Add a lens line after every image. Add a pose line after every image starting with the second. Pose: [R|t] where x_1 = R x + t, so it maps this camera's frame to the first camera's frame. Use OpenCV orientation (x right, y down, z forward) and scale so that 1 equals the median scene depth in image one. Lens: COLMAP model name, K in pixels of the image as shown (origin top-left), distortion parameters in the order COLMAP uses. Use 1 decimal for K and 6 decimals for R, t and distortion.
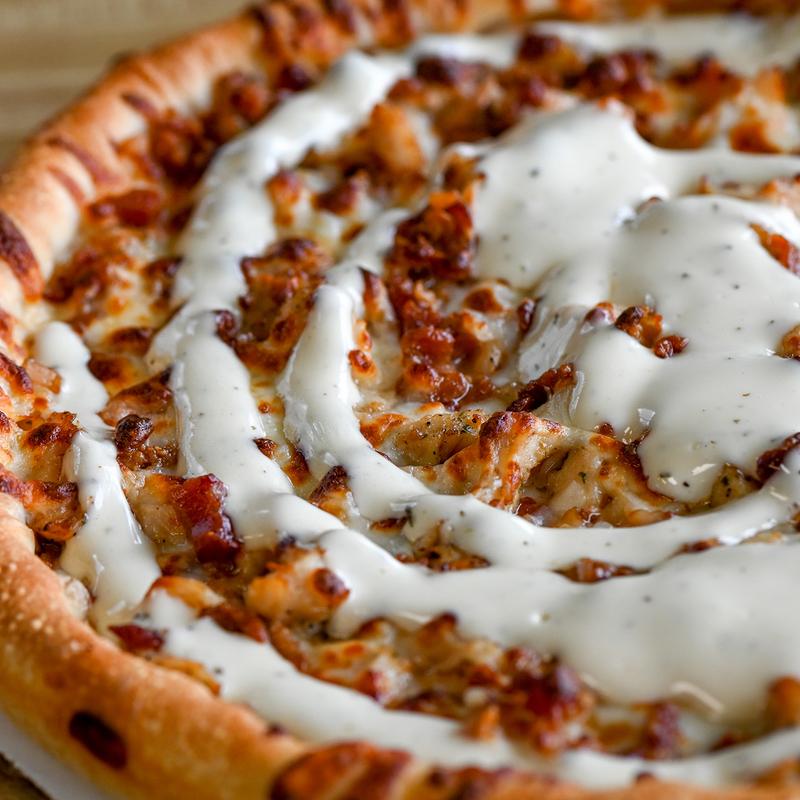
lens RADIAL K [[3838.3, 0, 400.0], [0, 3838.3, 400.0], [0, 0, 1]] dist [0.175591, 0.000000]
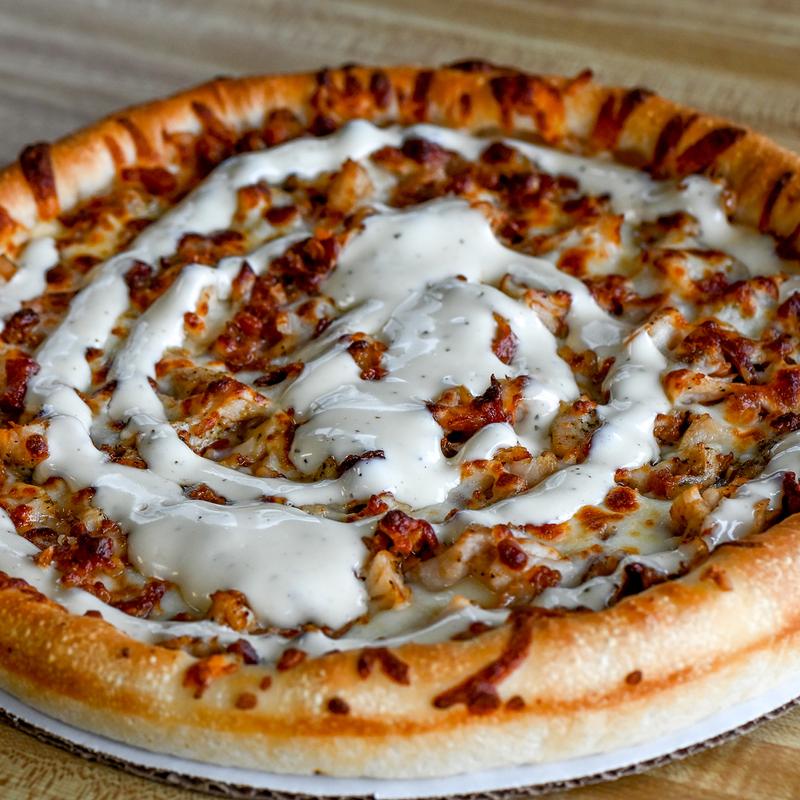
lens RADIAL K [[3838.3, 0, 400.0], [0, 3838.3, 400.0], [0, 0, 1]] dist [0.175591, 0.000000]
pose [[0.891563, 0.301580, -0.337883, 0.546147], [-0.293323, 0.952942, 0.076573, -0.113014], [0.345076, 0.030839, 0.938068, -0.332686]]
